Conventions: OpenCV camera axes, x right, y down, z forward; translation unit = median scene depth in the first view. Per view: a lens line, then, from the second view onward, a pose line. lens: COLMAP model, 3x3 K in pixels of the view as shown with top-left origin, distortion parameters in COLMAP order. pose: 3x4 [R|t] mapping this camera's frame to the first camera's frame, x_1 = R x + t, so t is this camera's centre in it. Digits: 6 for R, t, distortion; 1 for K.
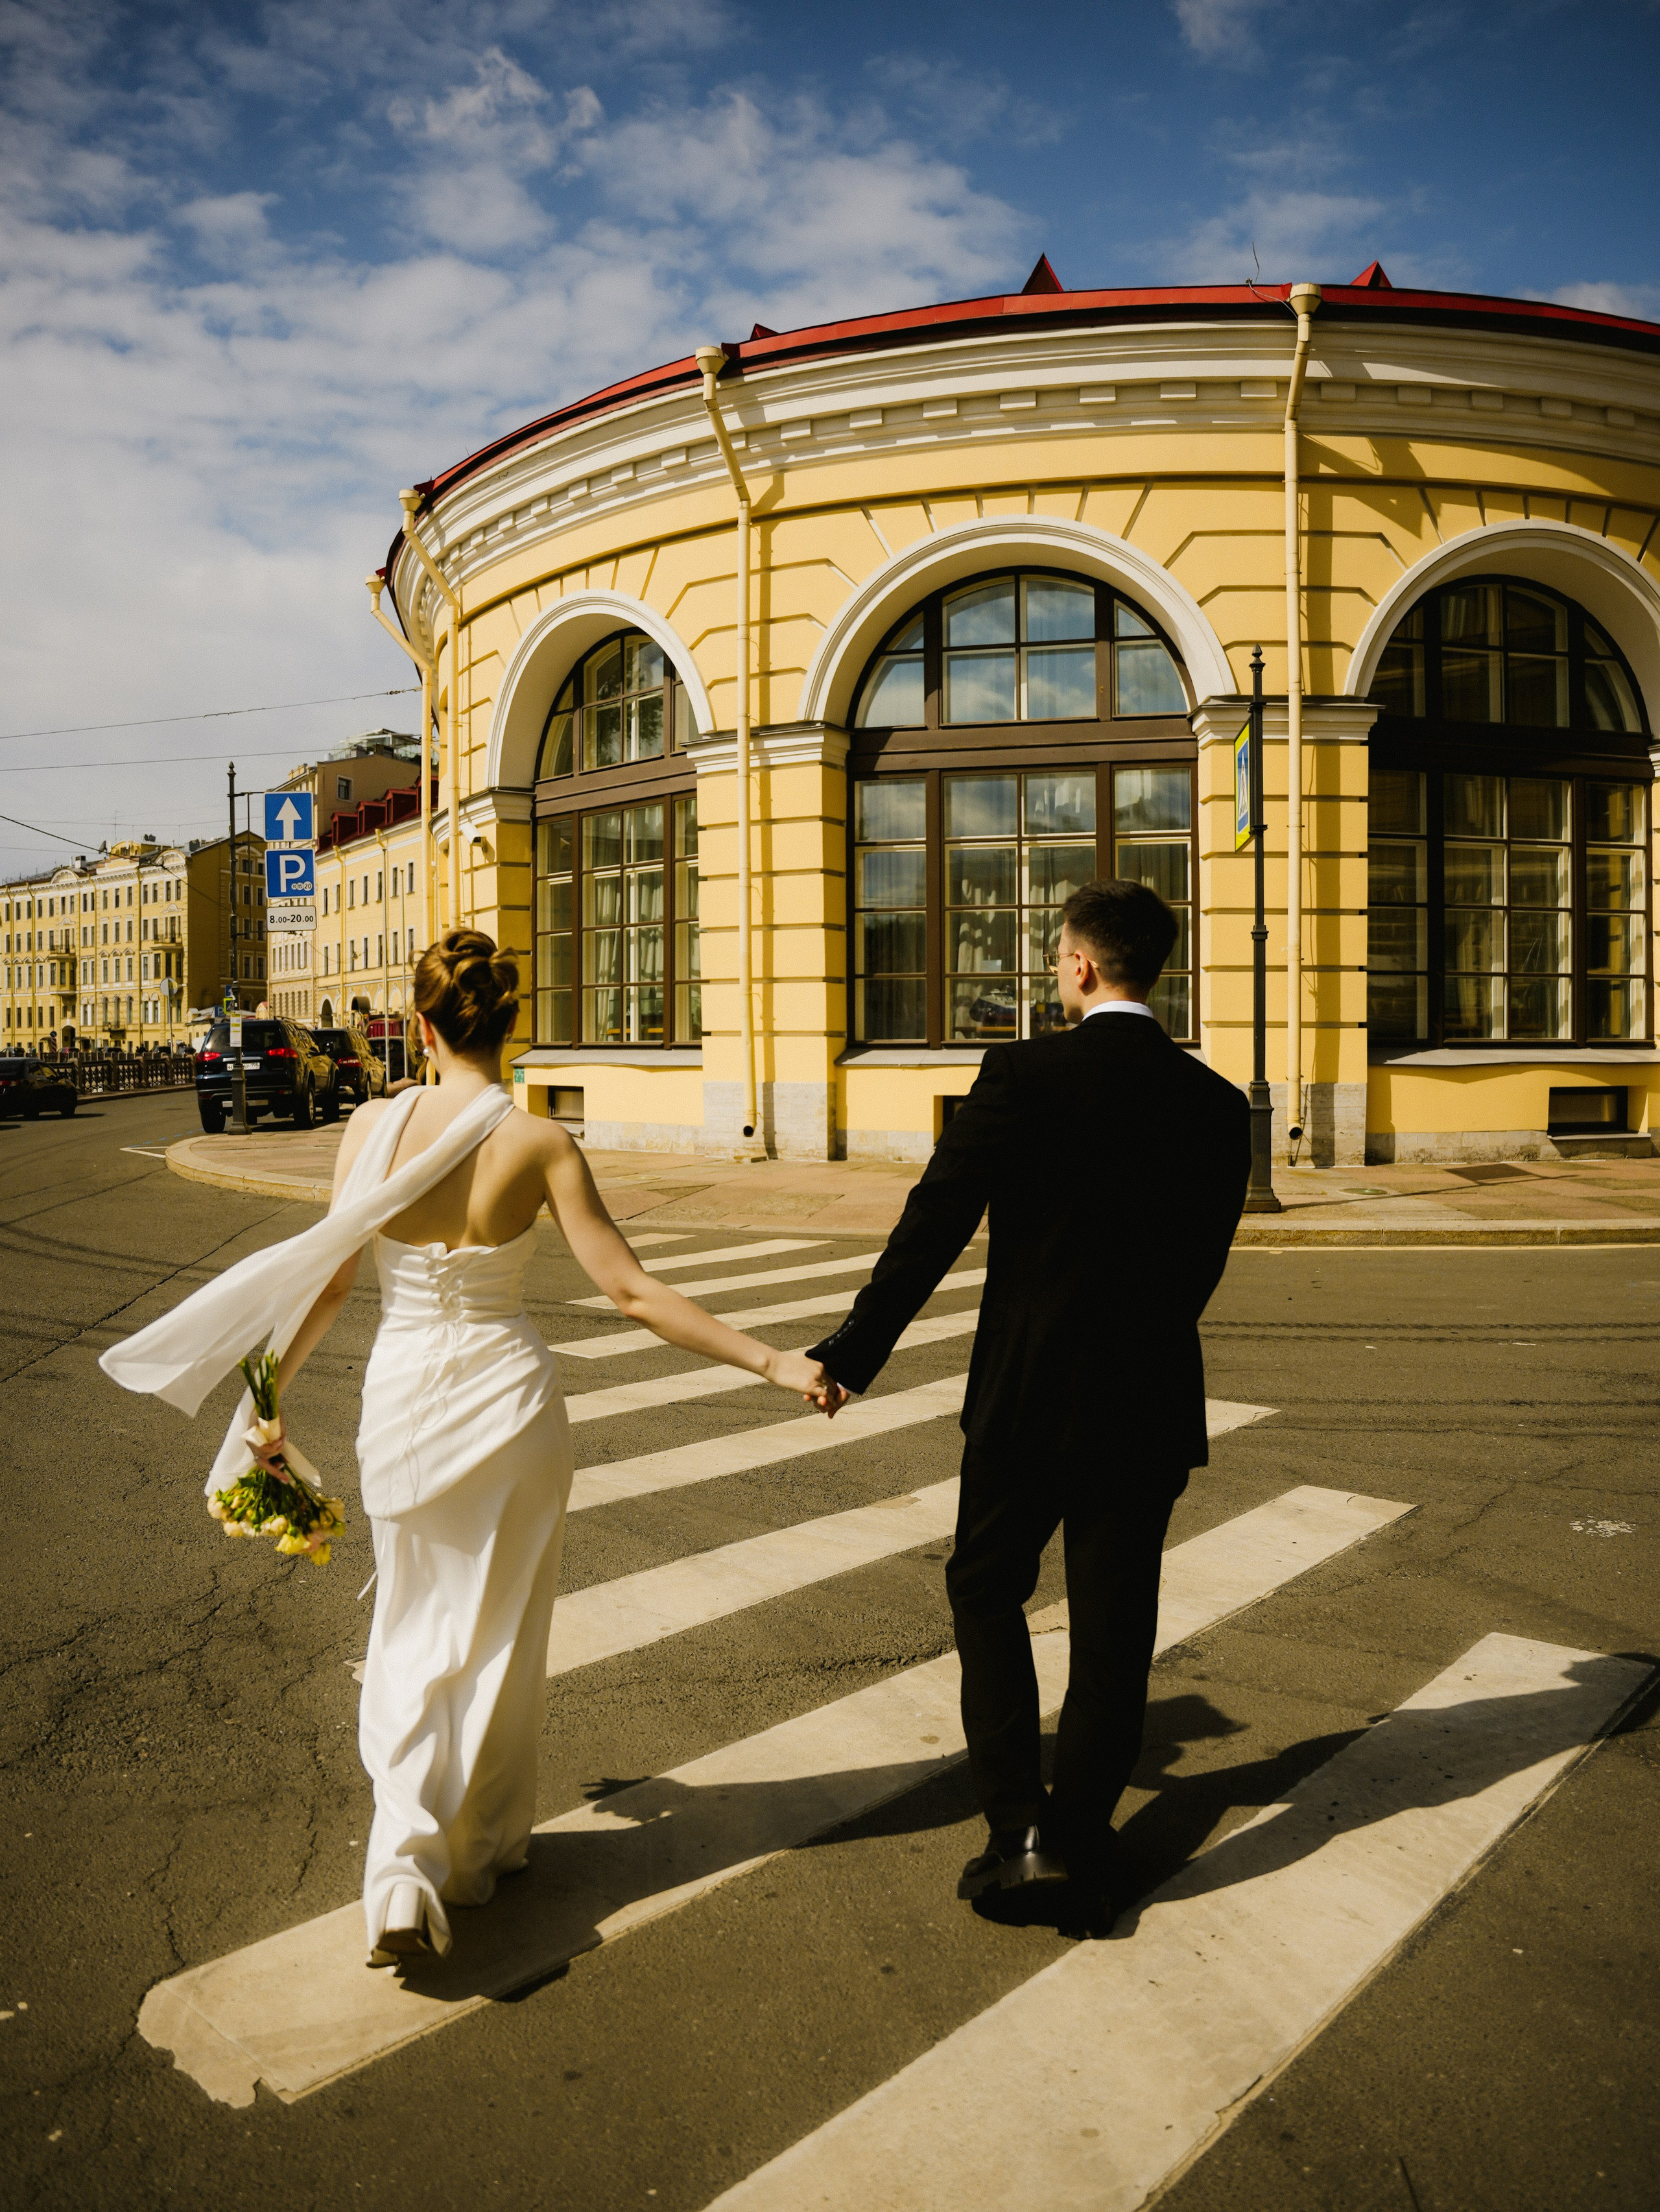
lens RADIAL K [[1775.0, 0, 878.2], [0, 1775.0, 1123.4], [0, 0, 1]] dist [-0.147698, 0.086405]
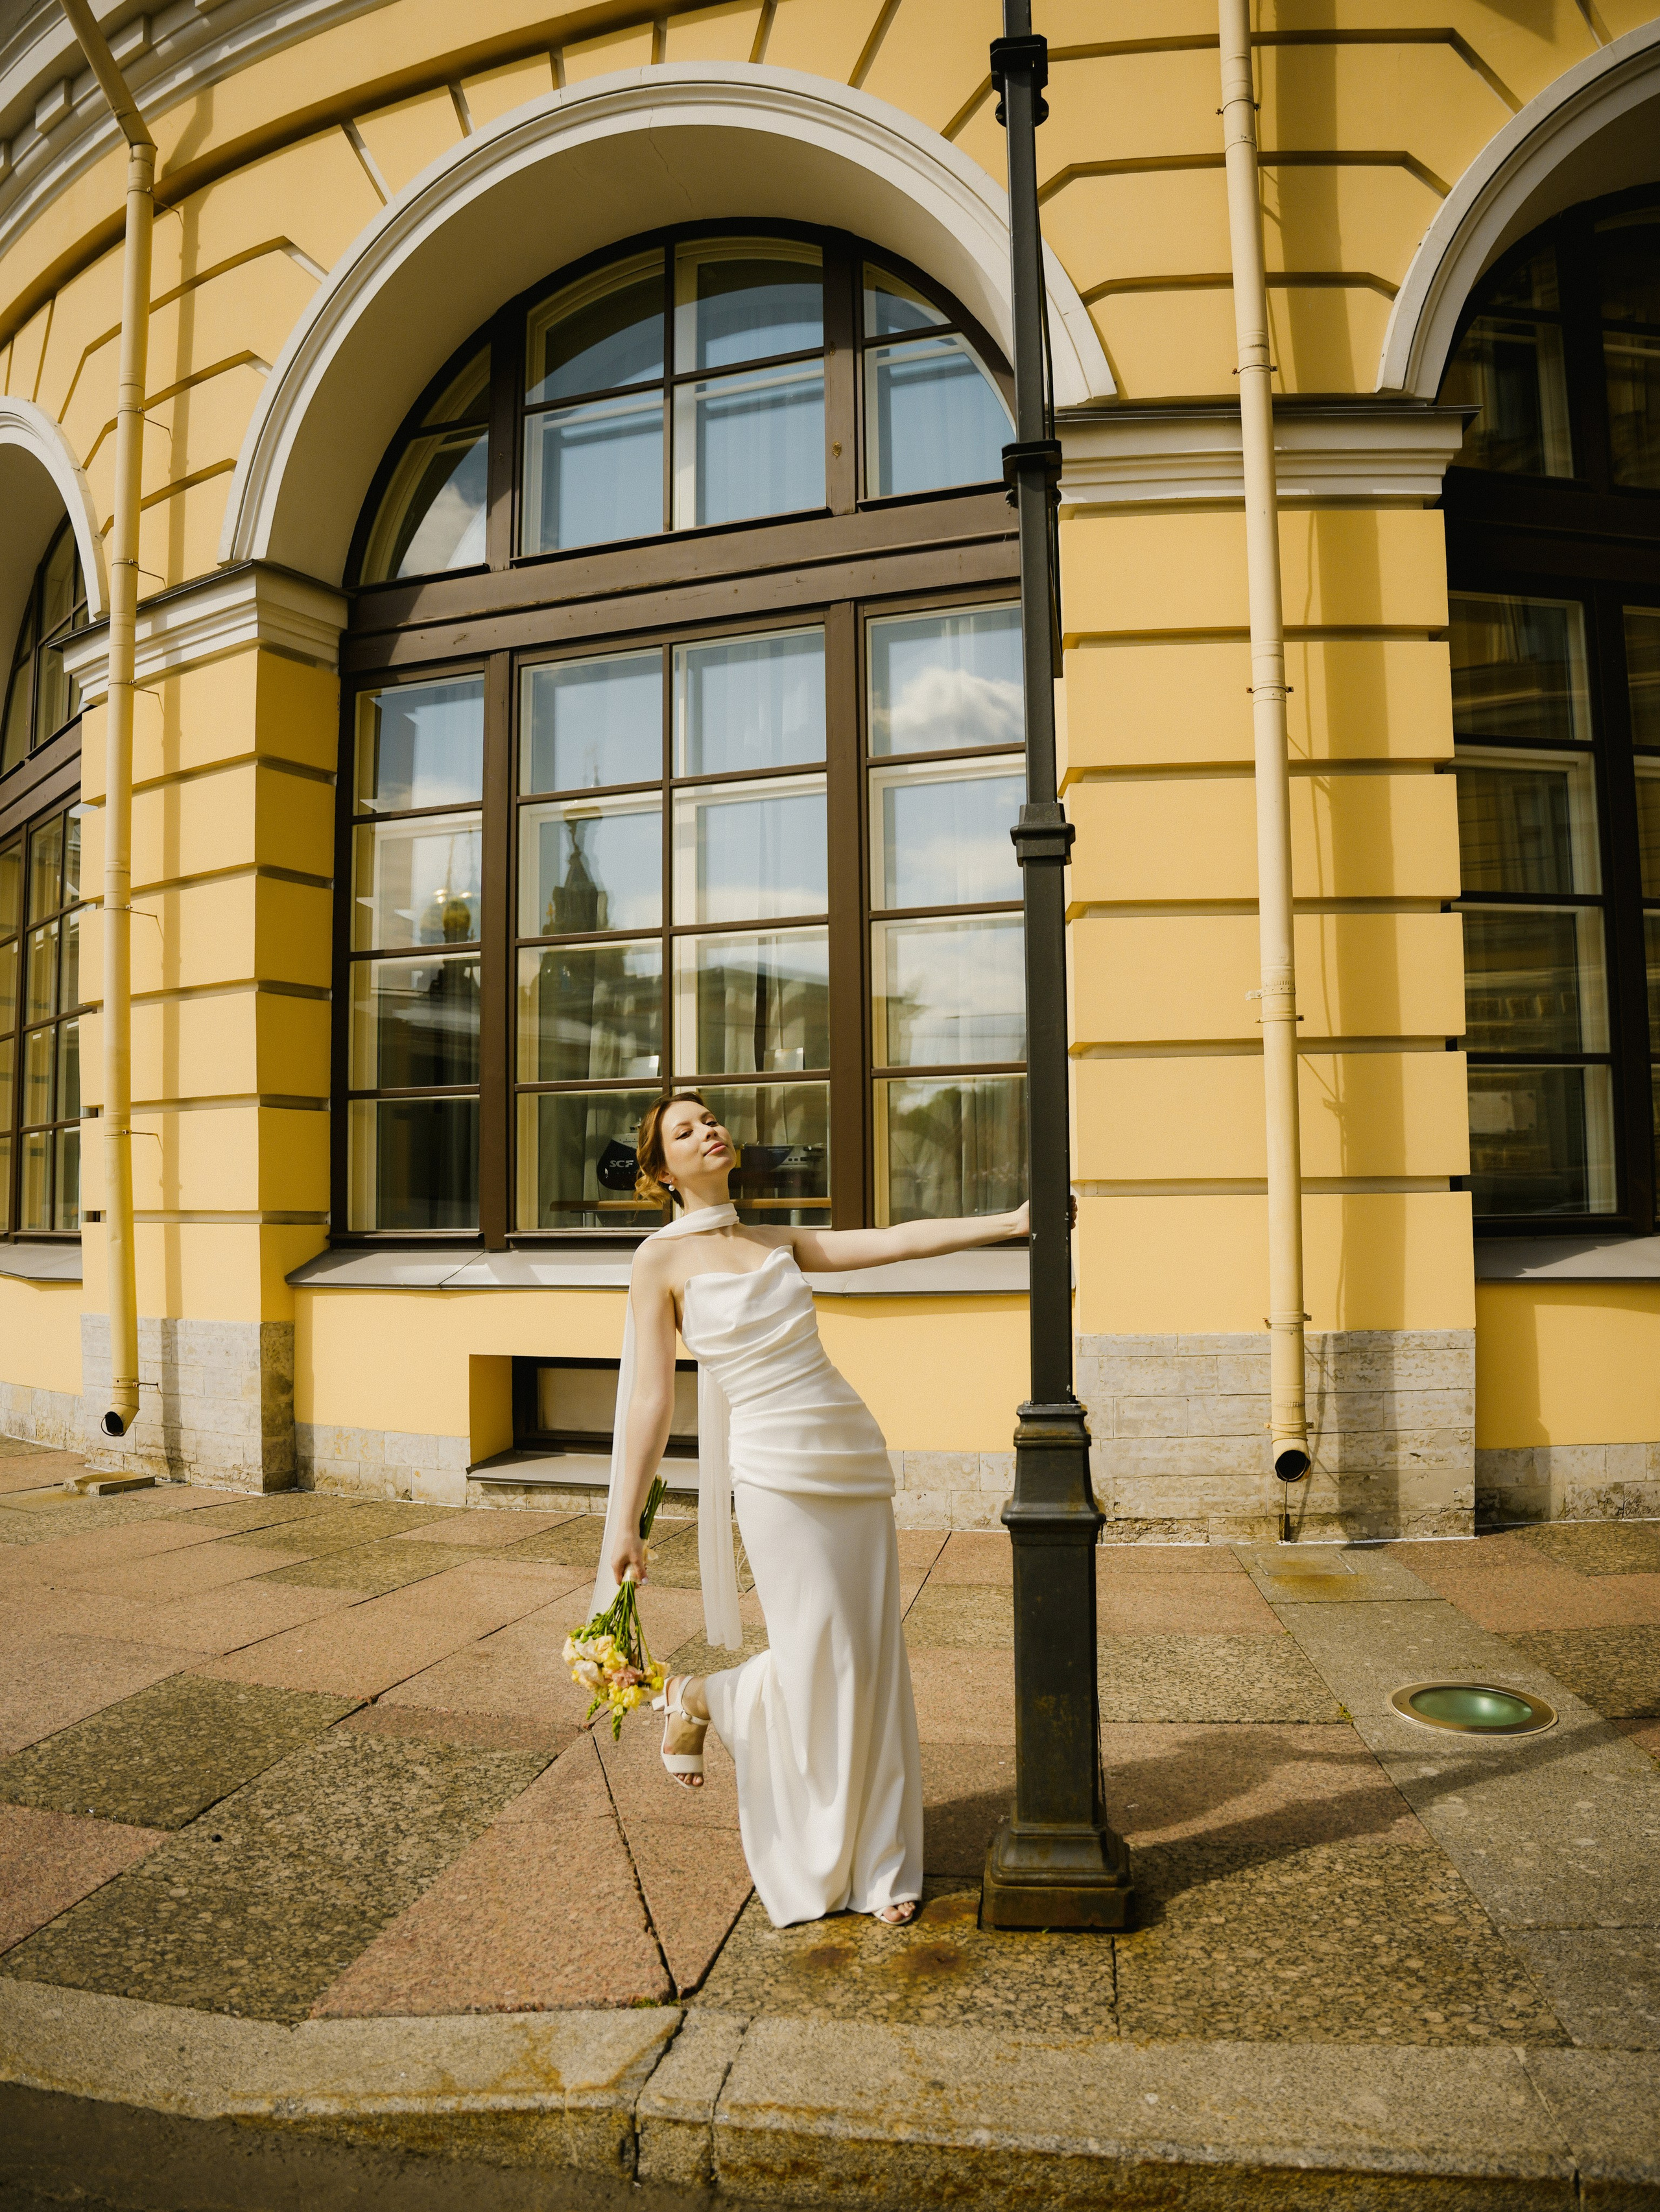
lens RADIAL K [[1775.0, 0, 832.5], [0, 1775.0, 1081.9], [0, 0, 1]] dist [-0.147698, 0.086405]
pose [[0.996975, -0.011912, -0.076803, 0.159768], [0.002537, 0.992646, -0.121027, -0.030916], [0.077680, 0.120466, 0.989674, 0.577927]]
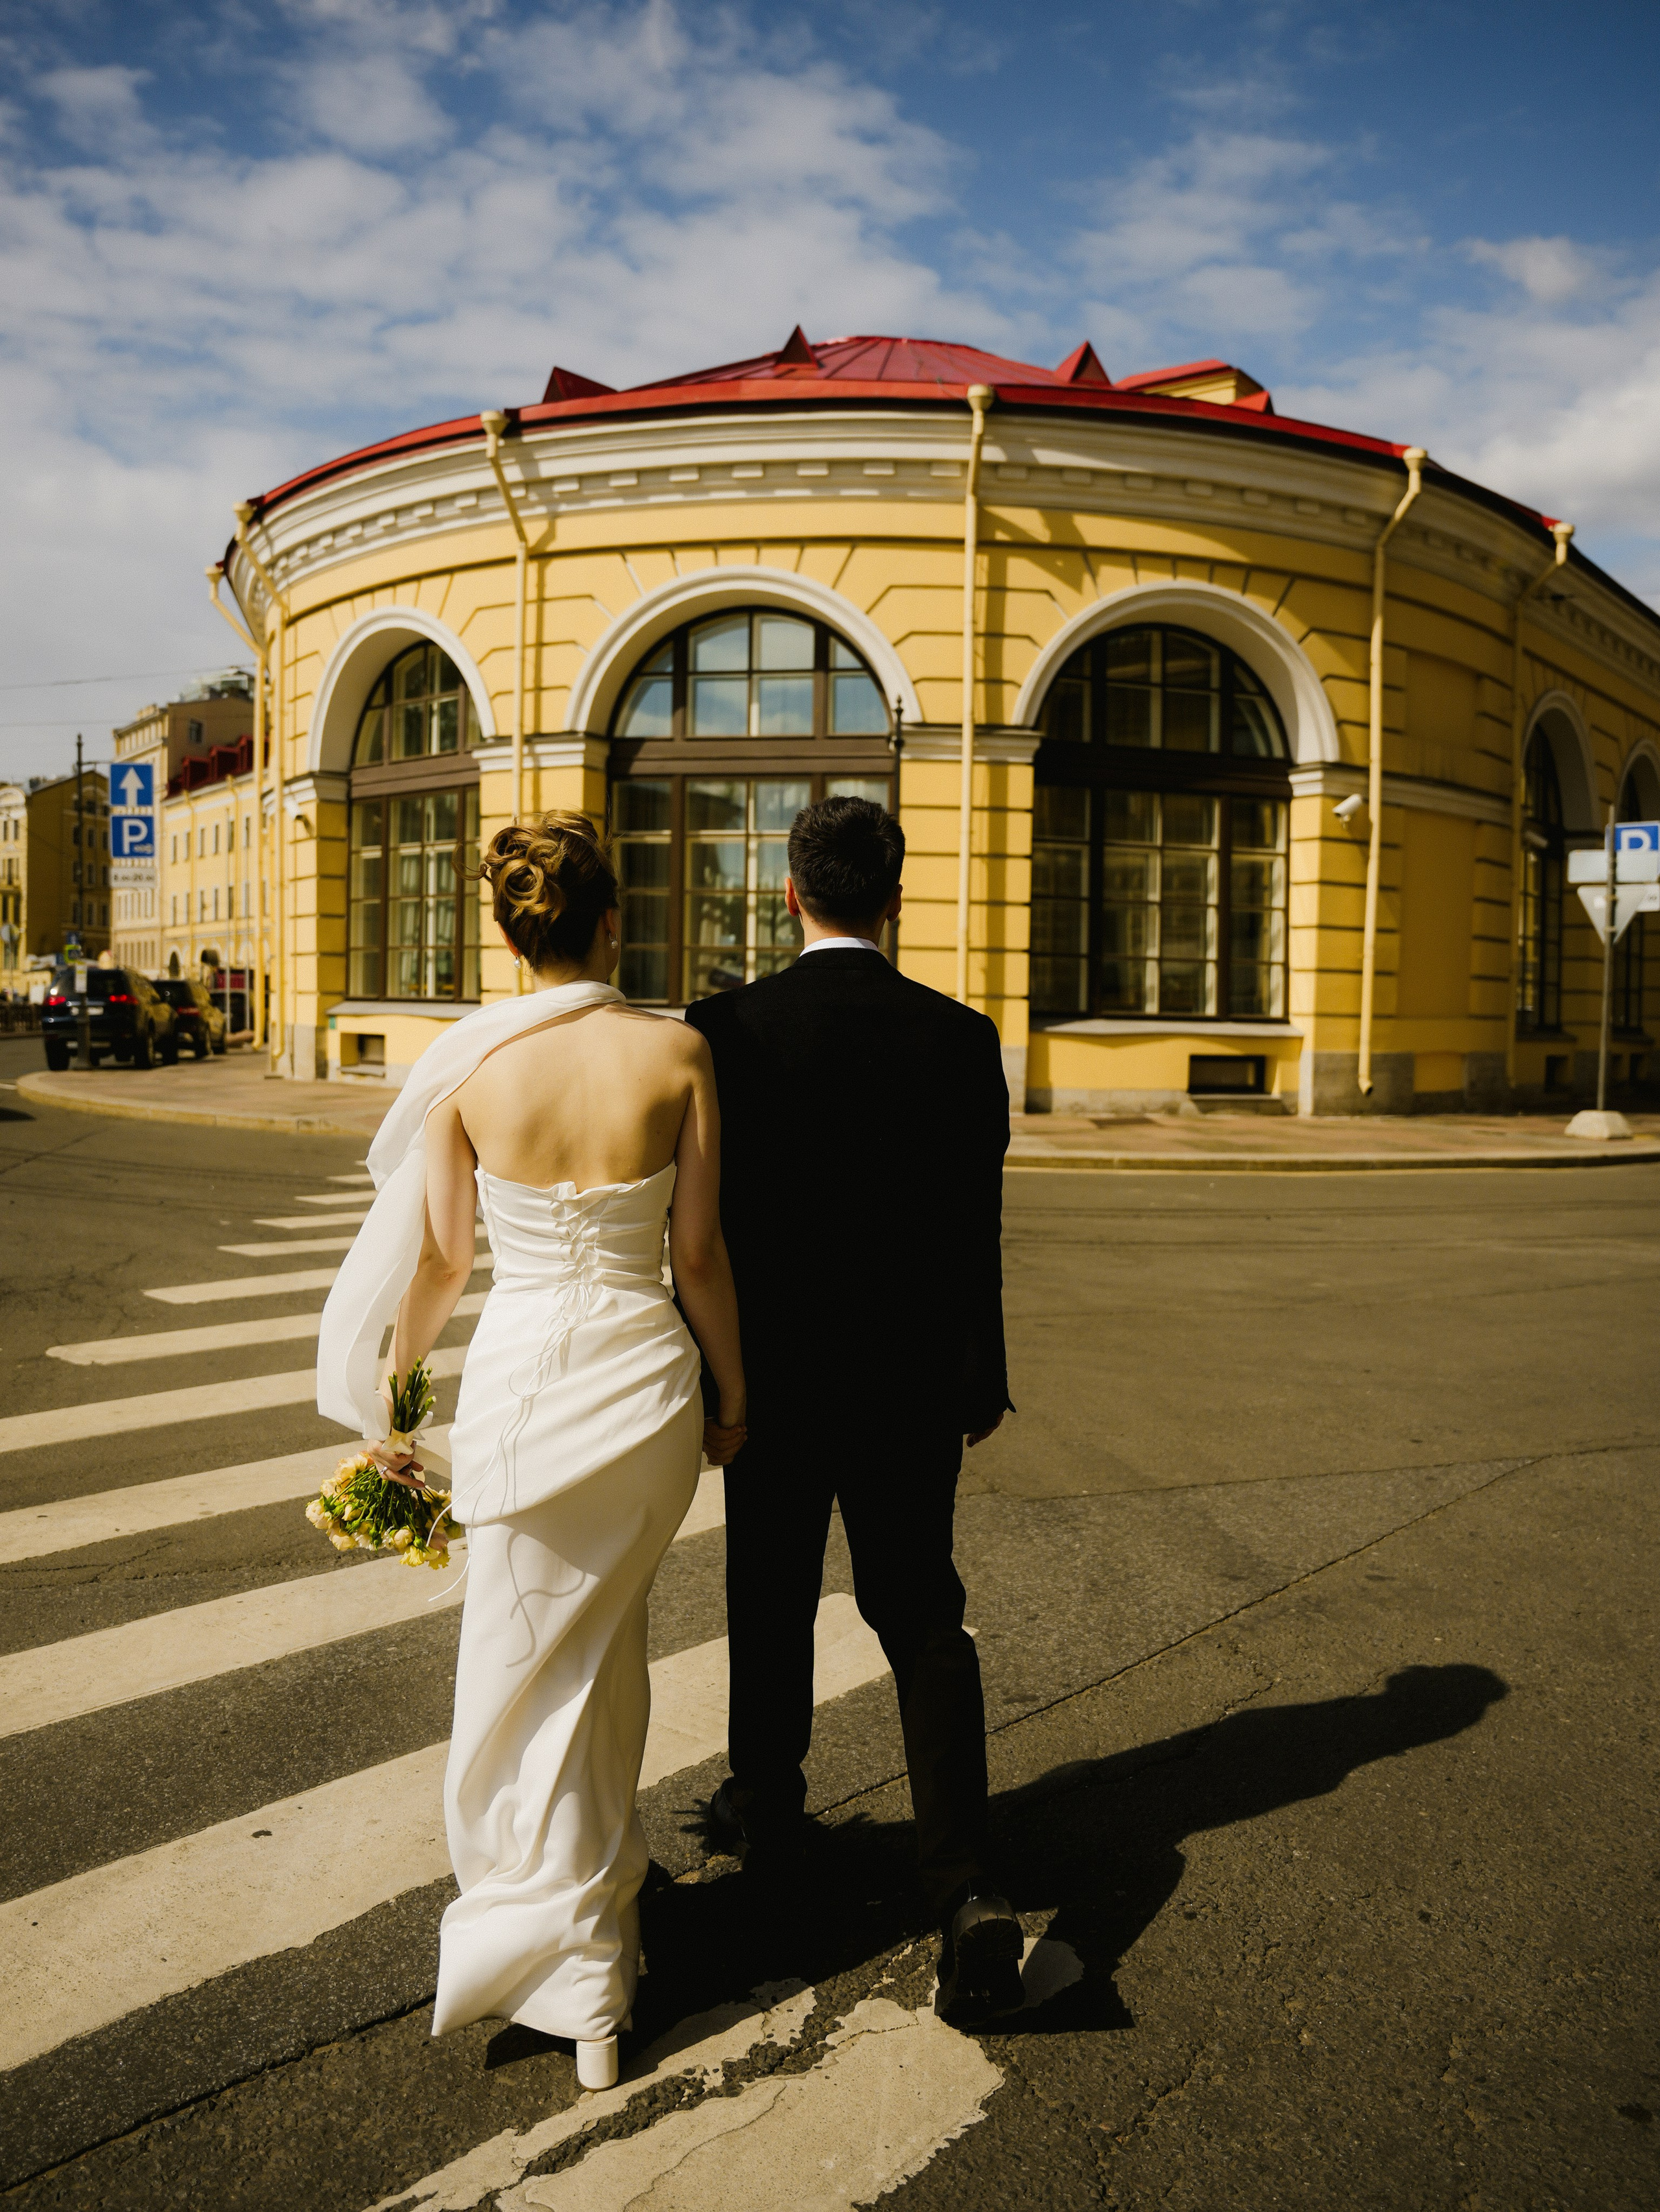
lens RADIAL K [[1855.8, 0, 903.6], [0, 1855.8, 1092.3], [0, 0, 1]] dist [-0.094974, 0.052208]
pose [[0.997296, 0.024394, 0.069328, 0.104949], [-0.024081, 0.999696, -0.005354, 0.017587], [-0.069438, 0.003670, 0.997580, -0.262085]]
